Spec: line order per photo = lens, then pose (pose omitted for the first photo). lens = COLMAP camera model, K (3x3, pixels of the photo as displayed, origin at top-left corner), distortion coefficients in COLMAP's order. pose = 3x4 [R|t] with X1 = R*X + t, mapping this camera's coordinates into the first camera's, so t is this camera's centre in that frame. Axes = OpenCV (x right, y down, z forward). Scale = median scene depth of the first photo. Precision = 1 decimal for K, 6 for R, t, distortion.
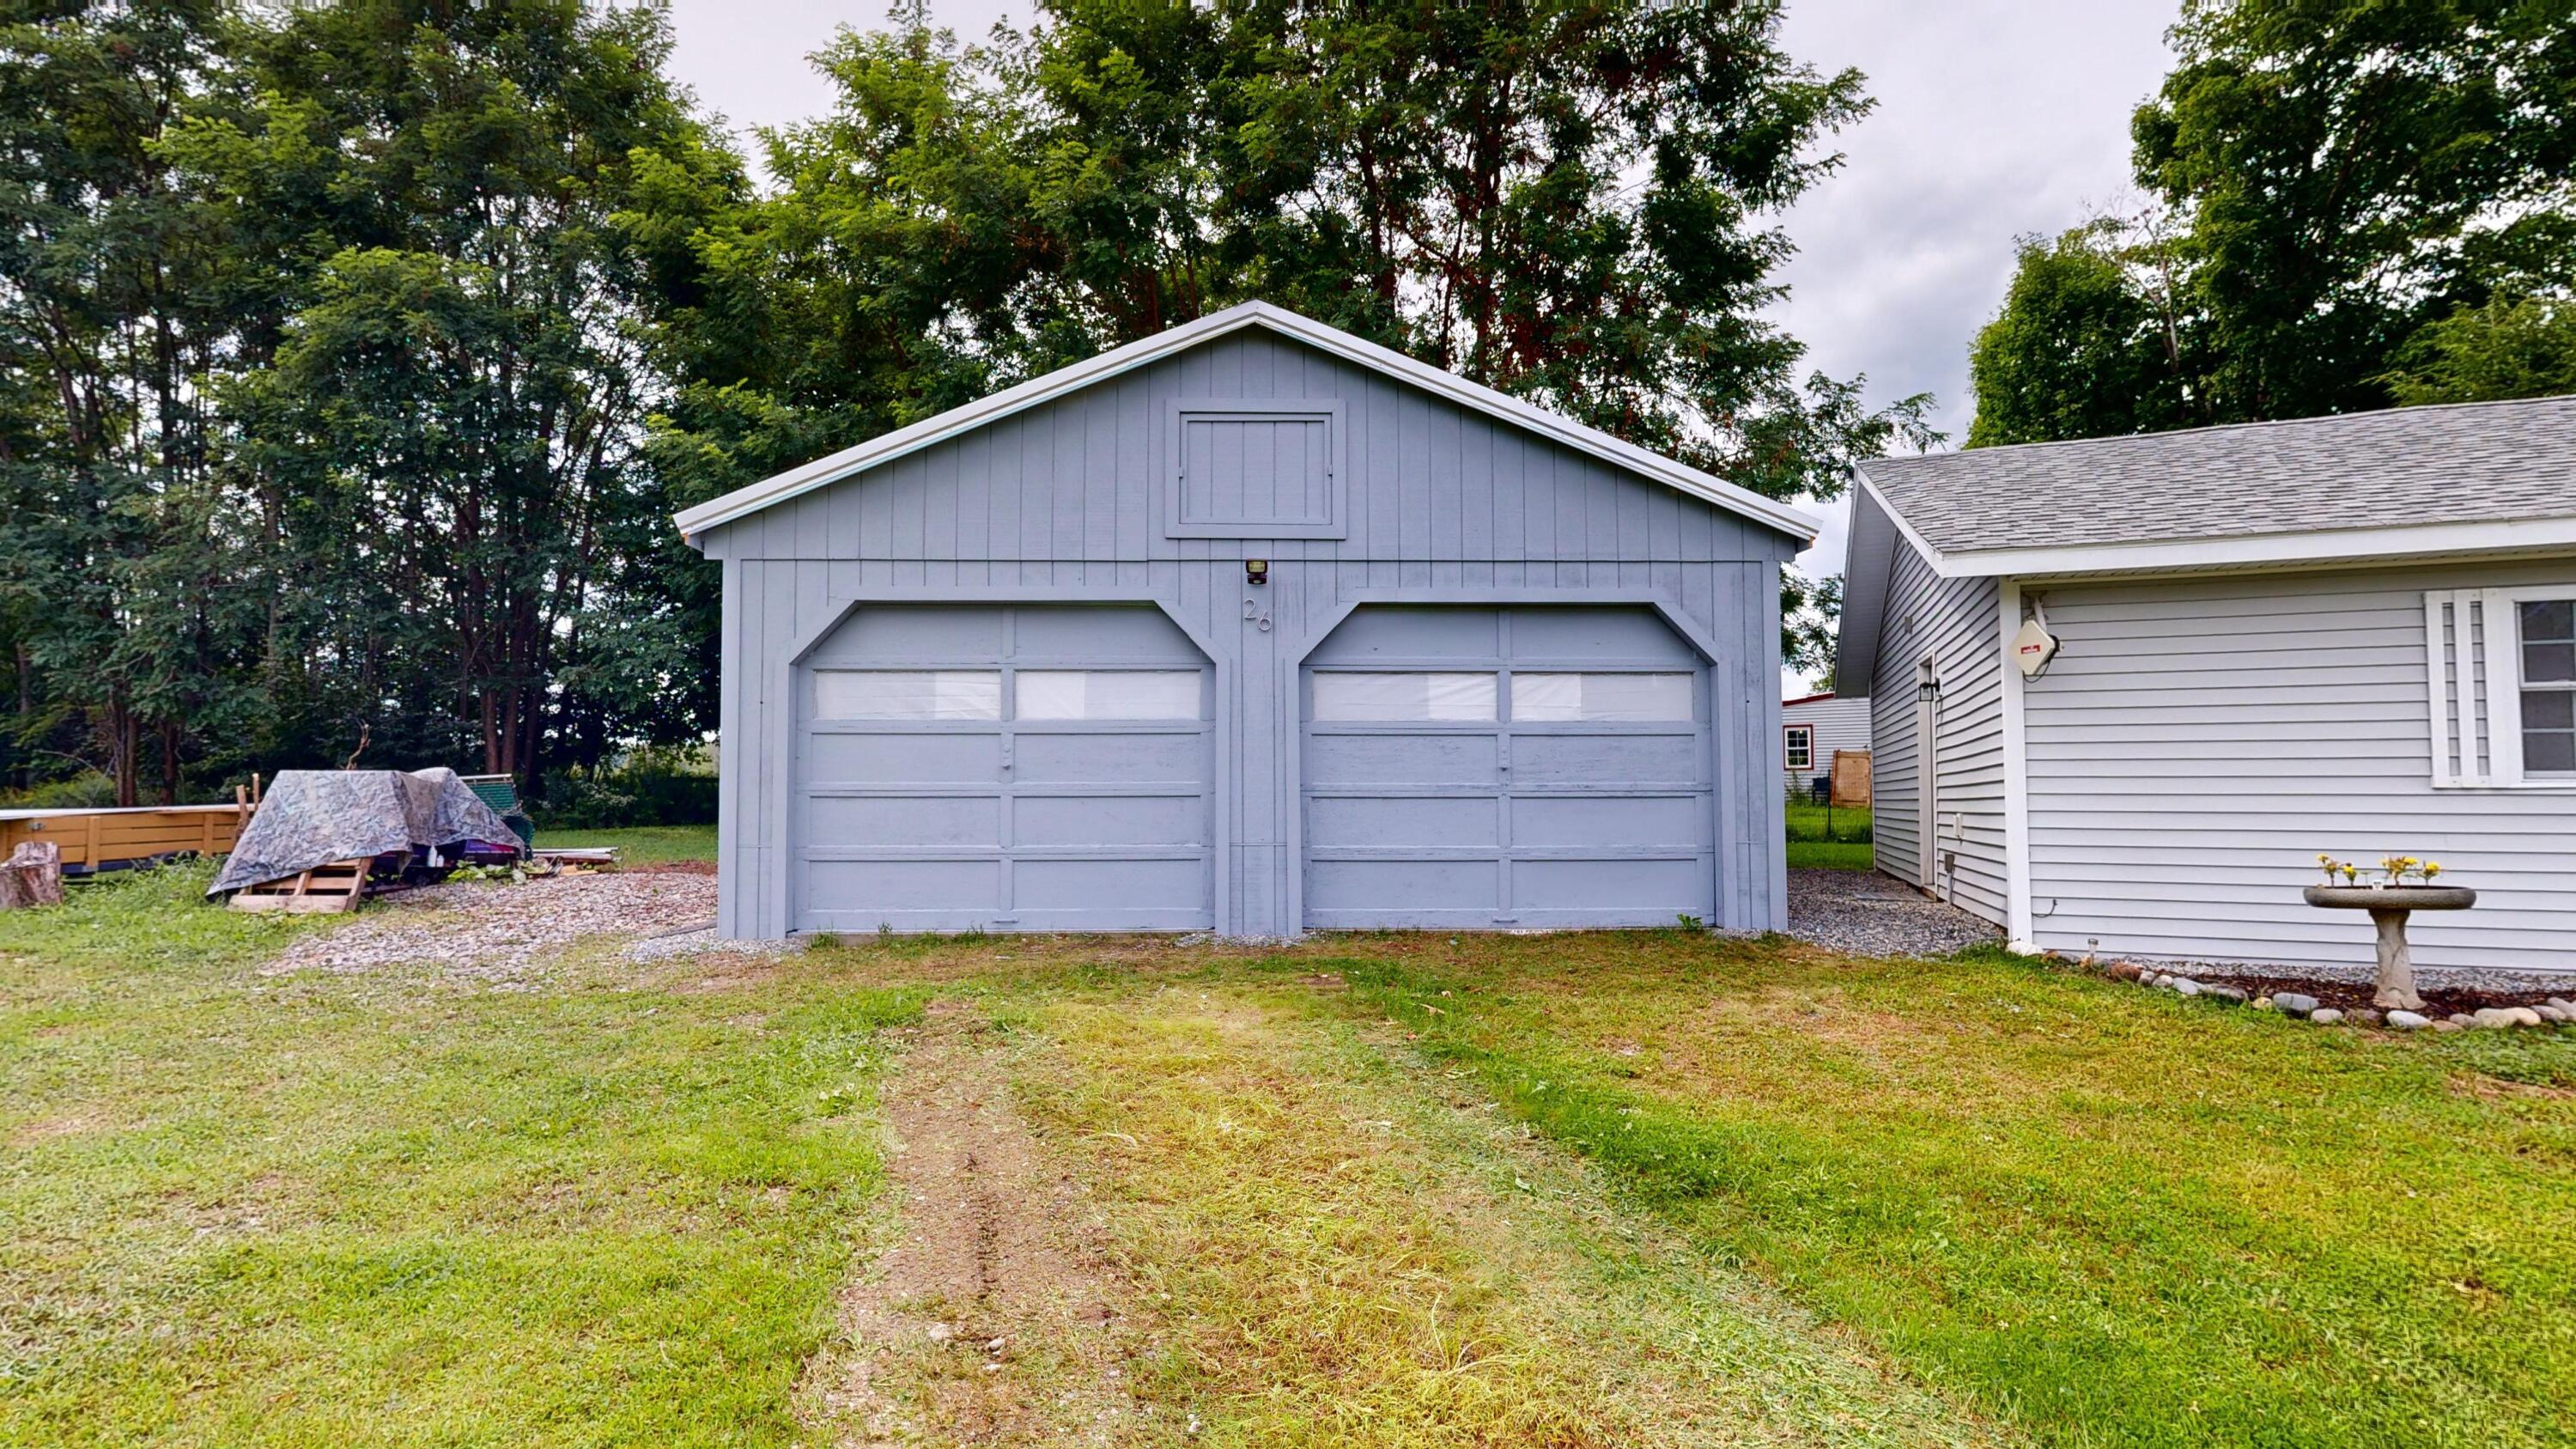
lens RADIAL K [[1005.5, 0, 1275.7], [0, 1005.5, 728.3], [0, 0, 1]] dist [-0.001435, -0.000787]
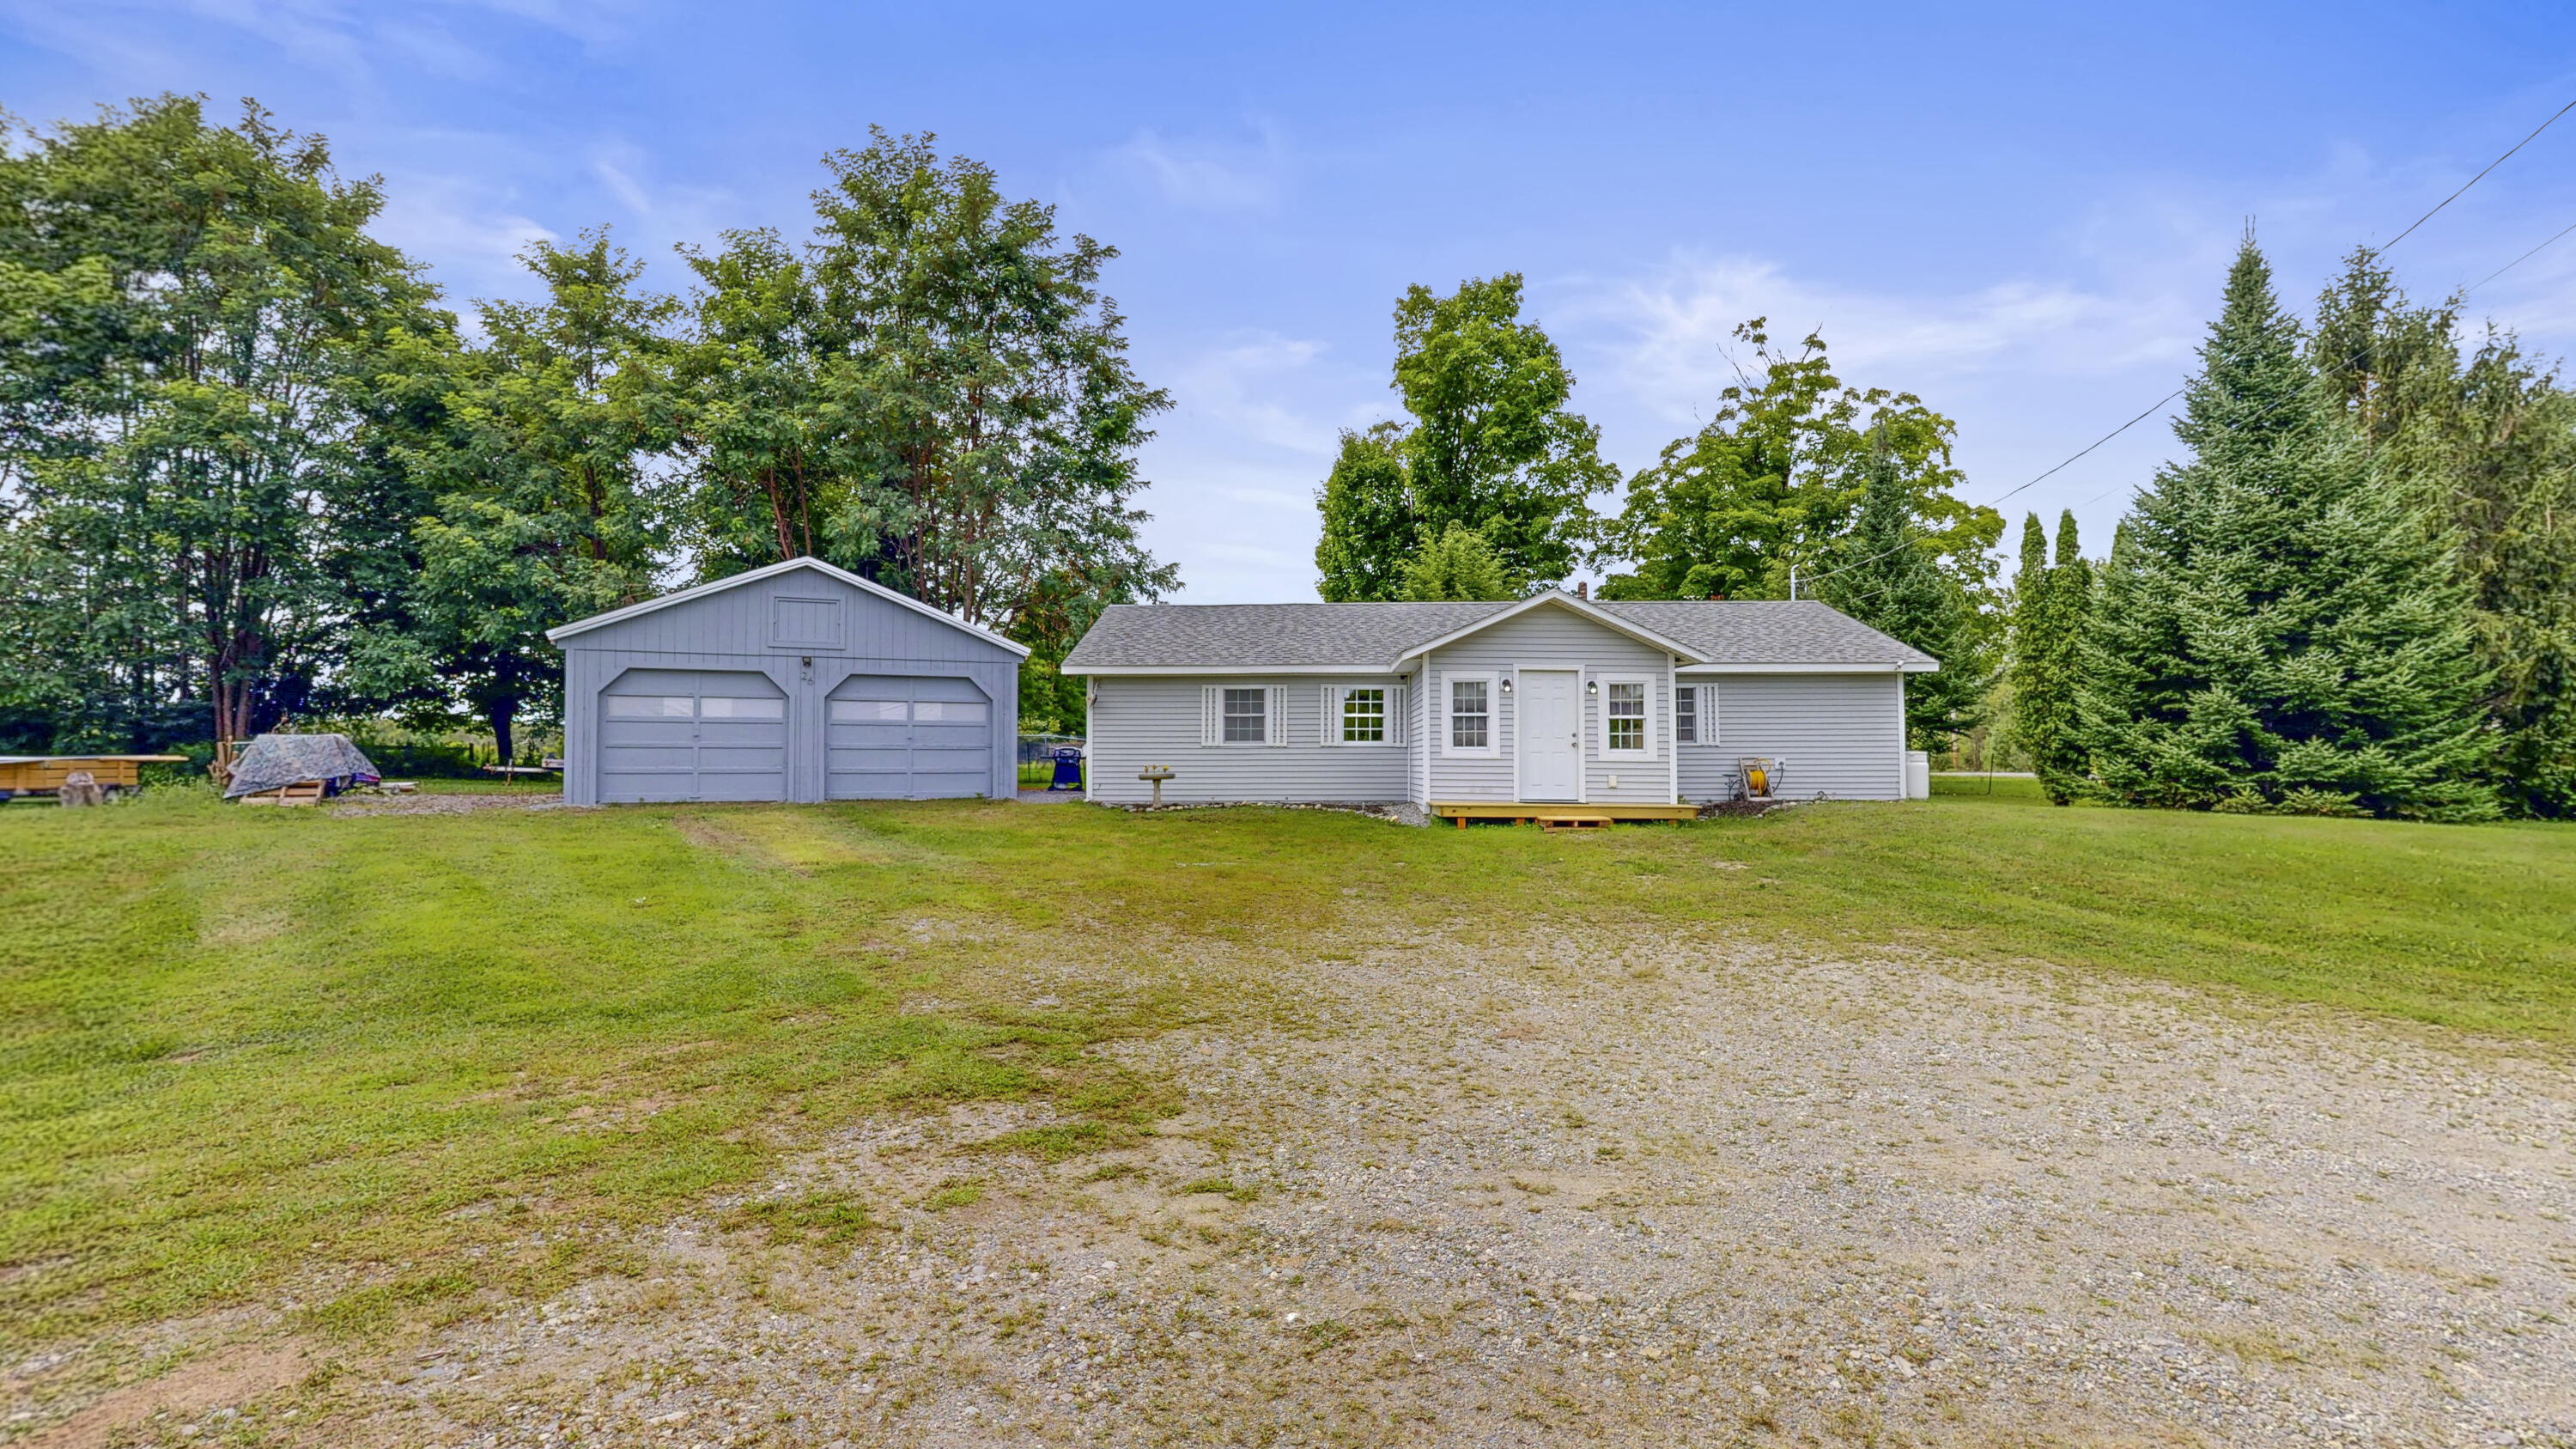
lens RADIAL K [[1005.5, 0, 1275.7], [0, 1005.5, 728.3], [0, 0, 1]] dist [-0.001435, -0.000787]
pose [[0.944732, 0.011660, 0.327636, 0.271162], [-0.018933, 0.999640, 0.019019, -0.054532], [-0.327296, -0.024171, 0.944613, -1.811933]]
